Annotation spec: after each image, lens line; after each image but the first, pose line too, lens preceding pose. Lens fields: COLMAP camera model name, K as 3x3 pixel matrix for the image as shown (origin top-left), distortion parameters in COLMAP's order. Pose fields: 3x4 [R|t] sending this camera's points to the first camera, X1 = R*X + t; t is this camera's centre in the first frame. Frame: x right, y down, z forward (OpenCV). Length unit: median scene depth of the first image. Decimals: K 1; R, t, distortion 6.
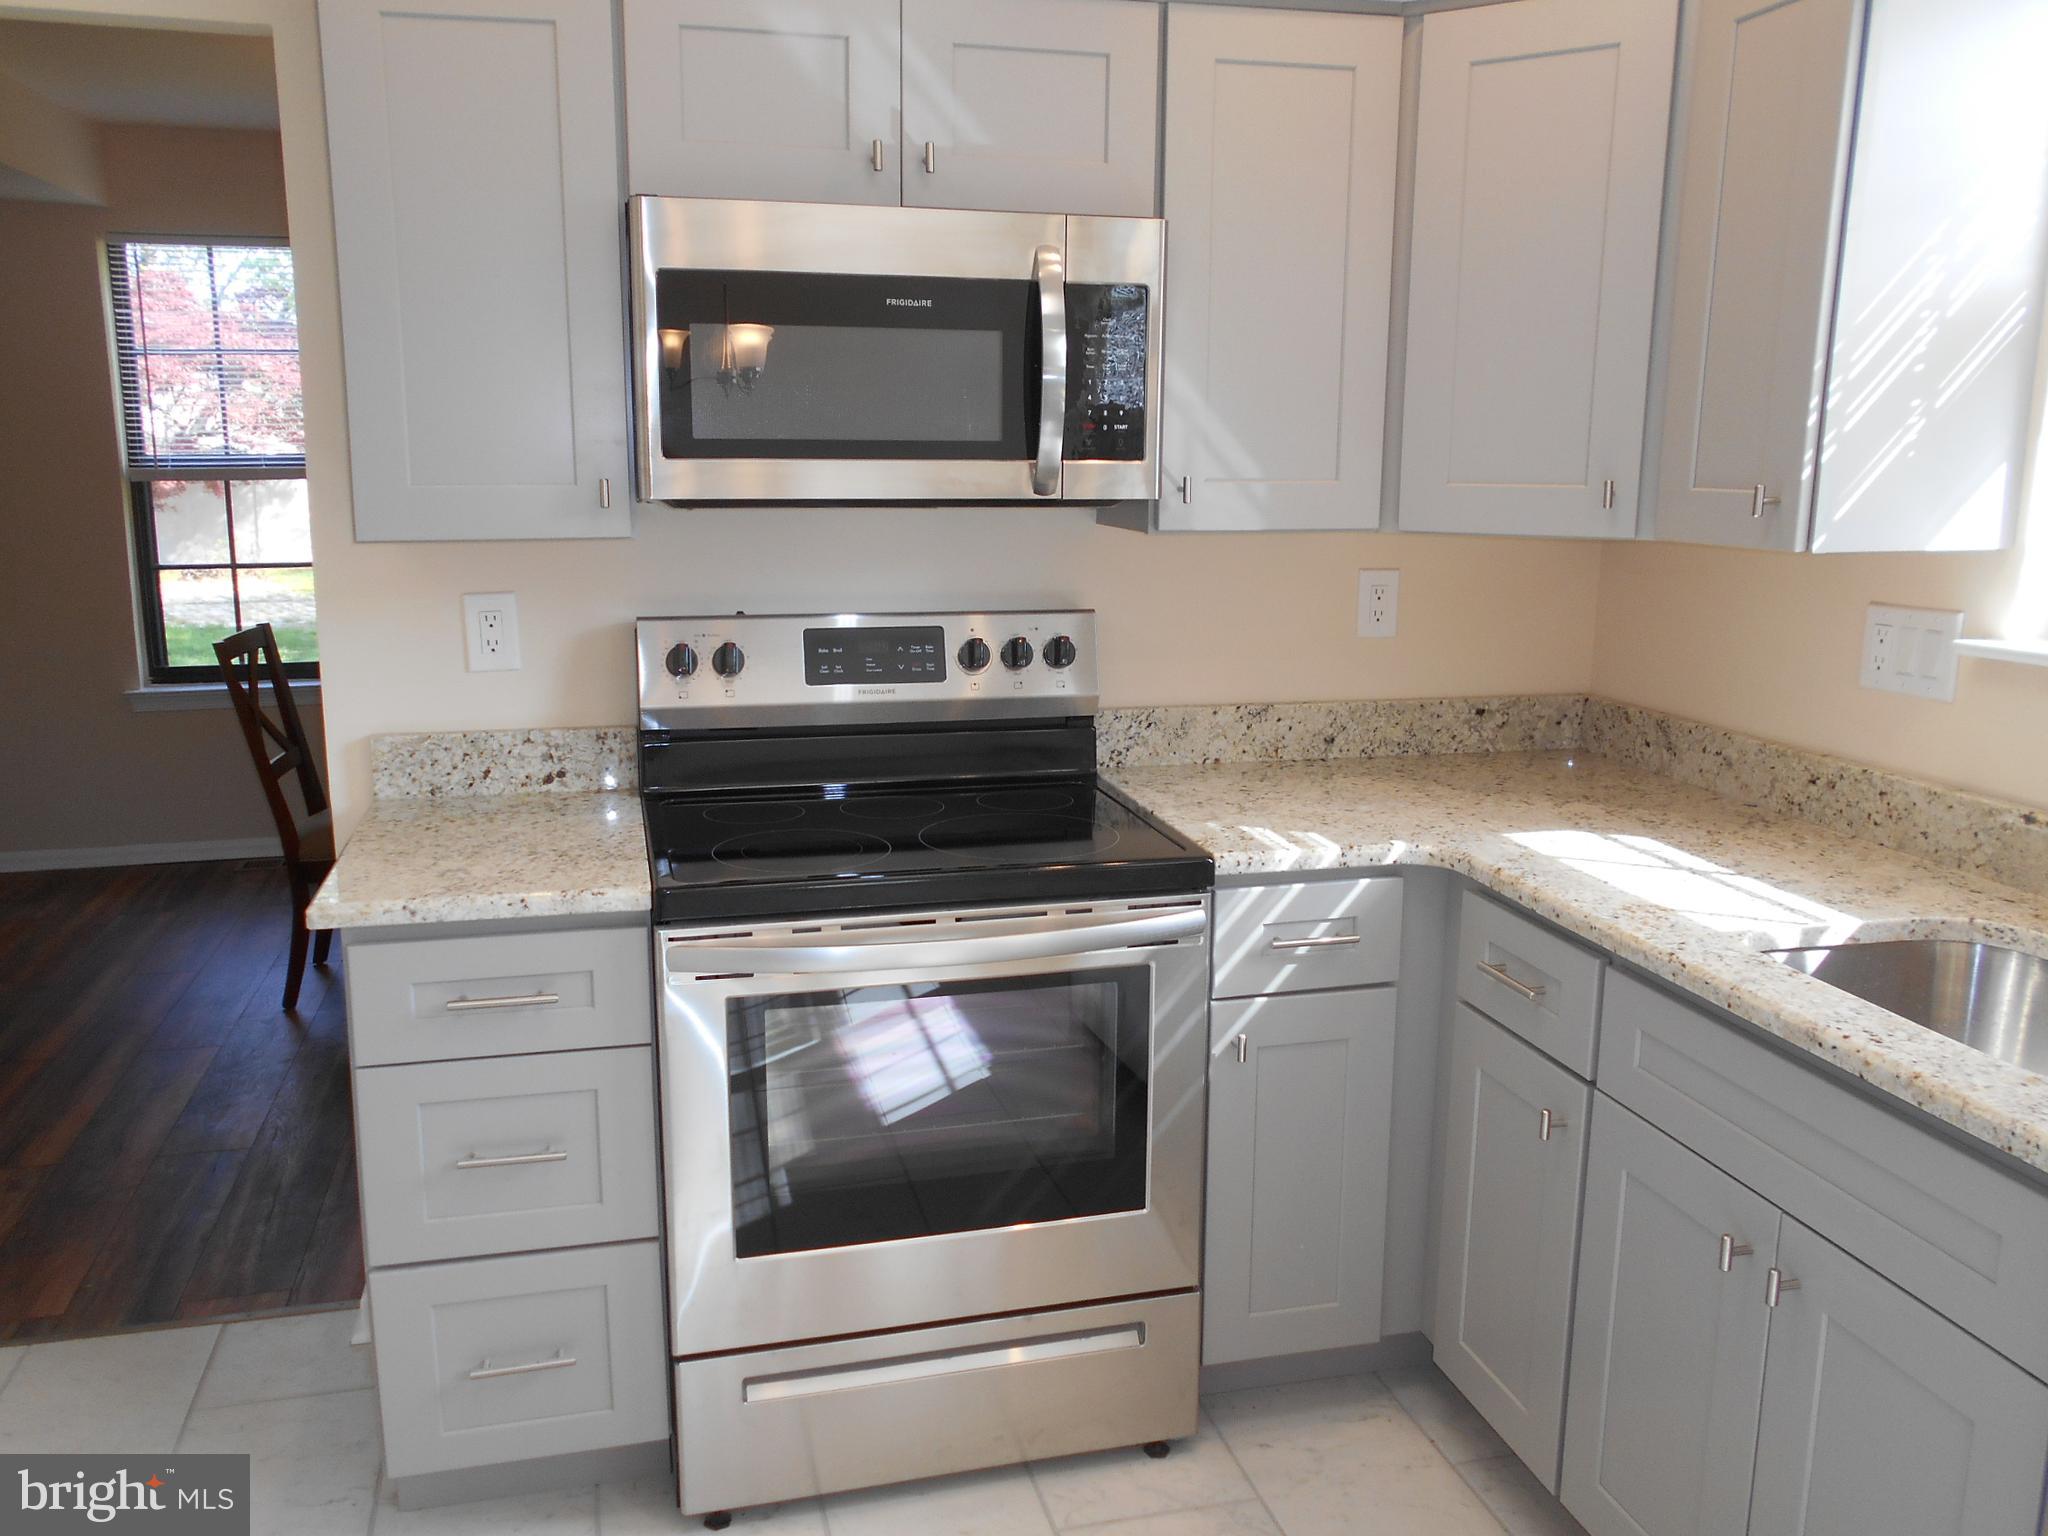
lens RADIAL K [[1622.6, 0, 1005.9], [0, 1622.6, 770.2], [0, 0, 1]] dist [-0.003613, 0.087297]
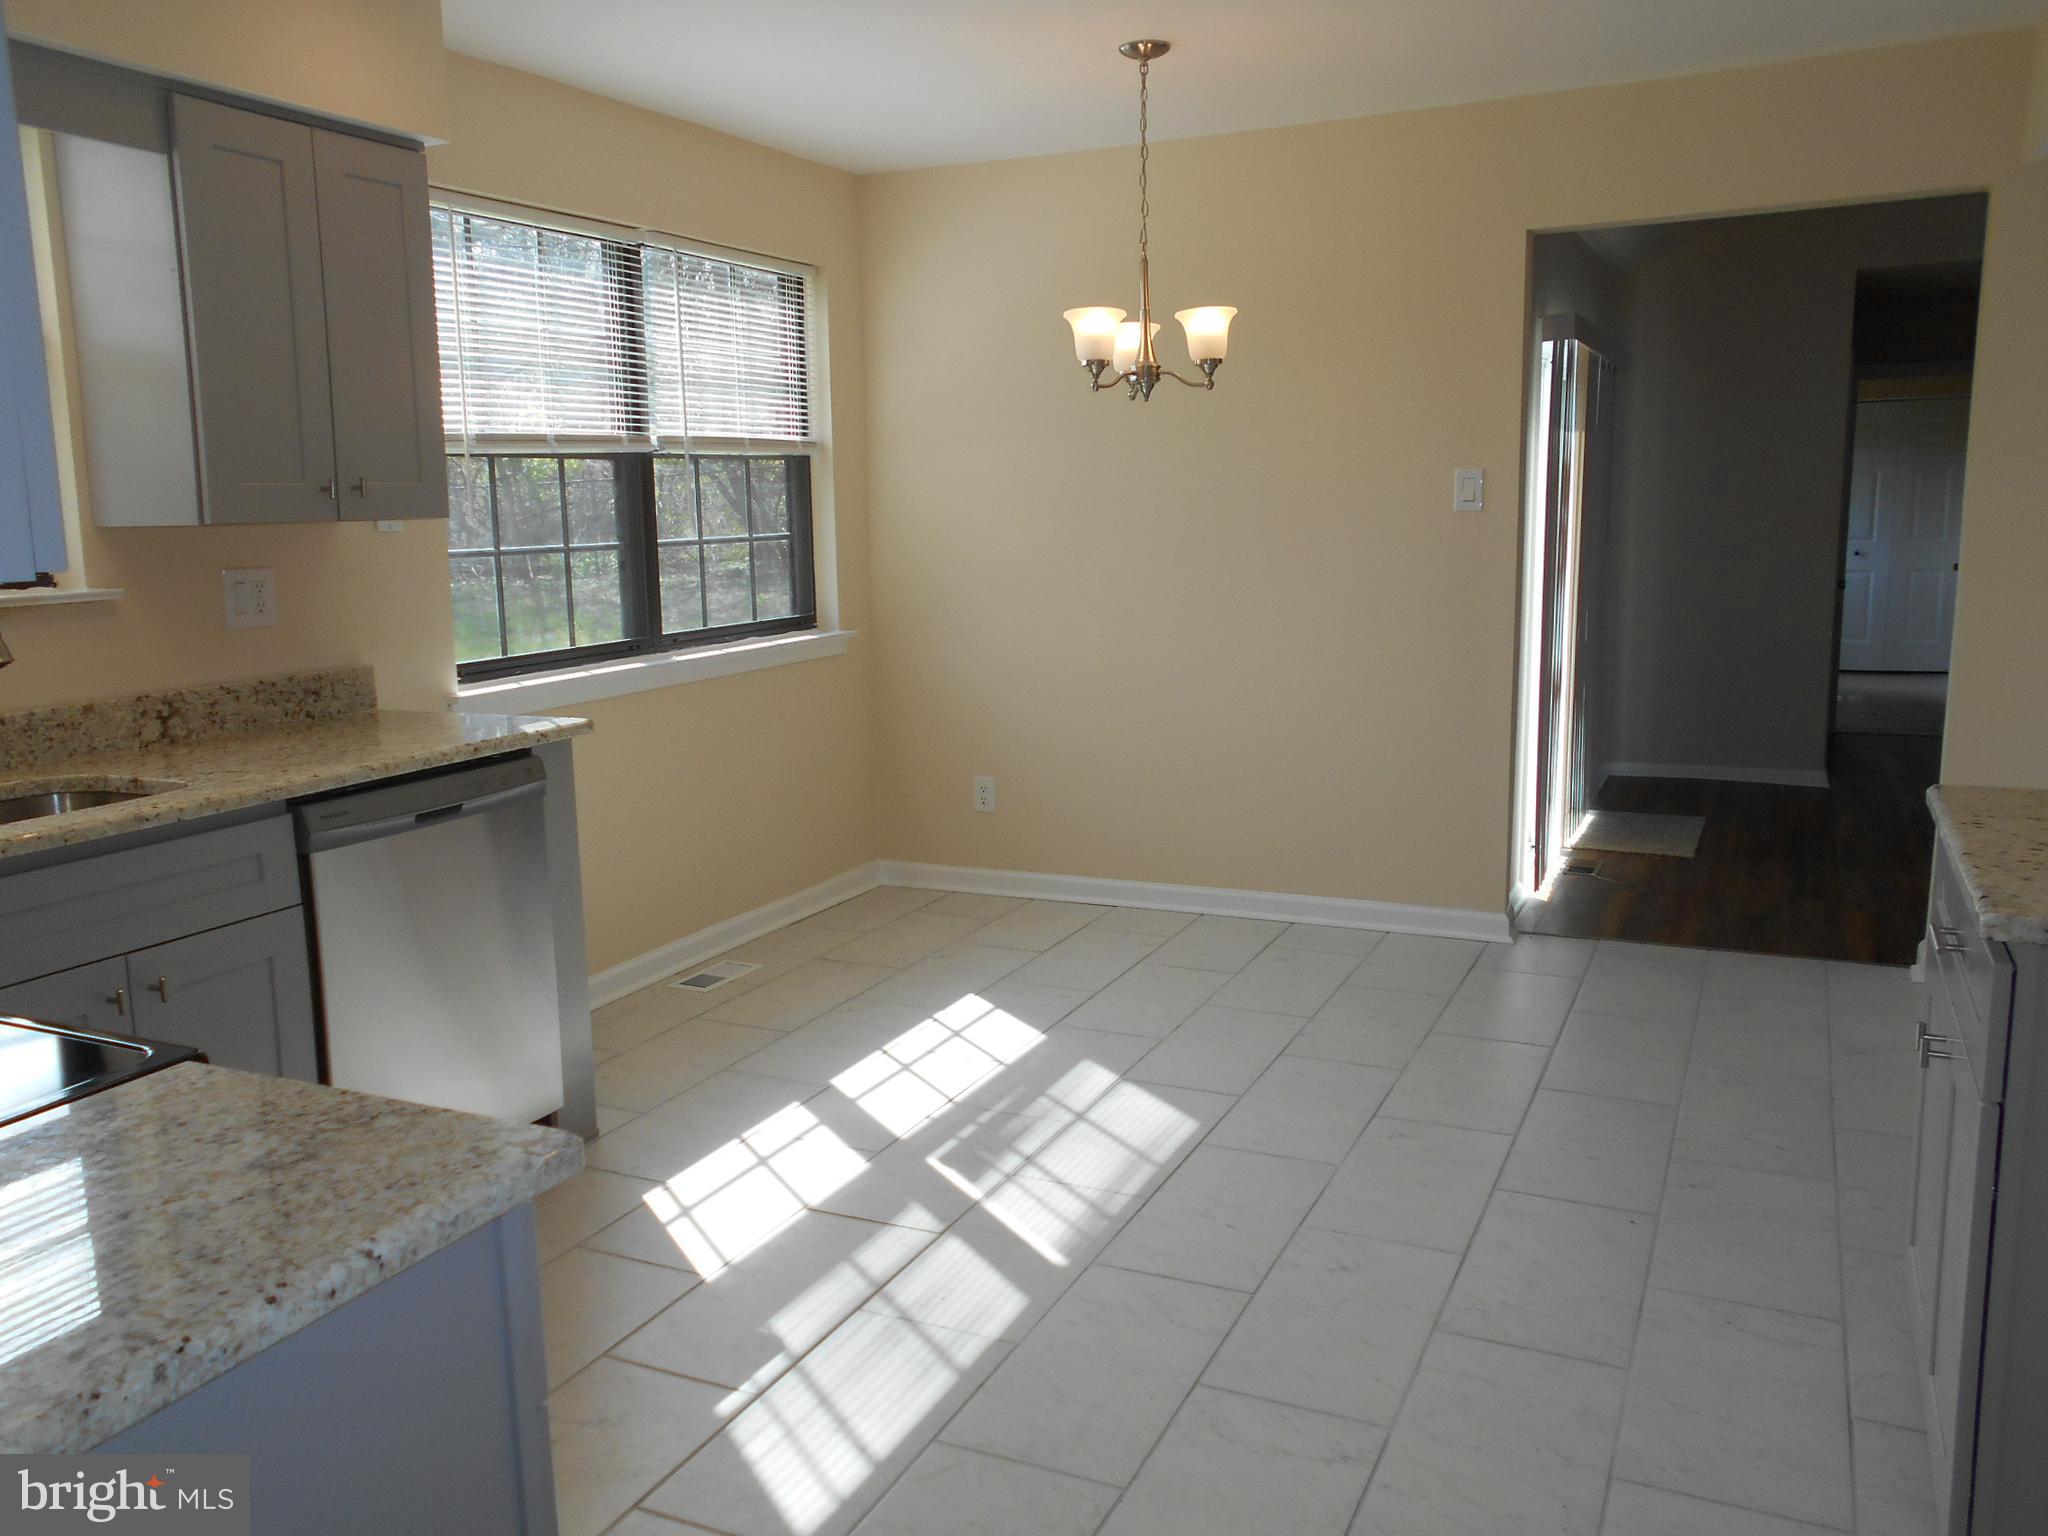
lens RADIAL K [[1626.9, 0, 997.1], [0, 1626.9, 789.4], [0, 0, 1]] dist [-0.051963, 0.059312]
pose [[-0.764046, -0.108575, 0.635960, -0.735823], [0.144204, 0.932058, 0.332375, -0.170408], [-0.628839, 0.345658, -0.696478, 1.028146]]
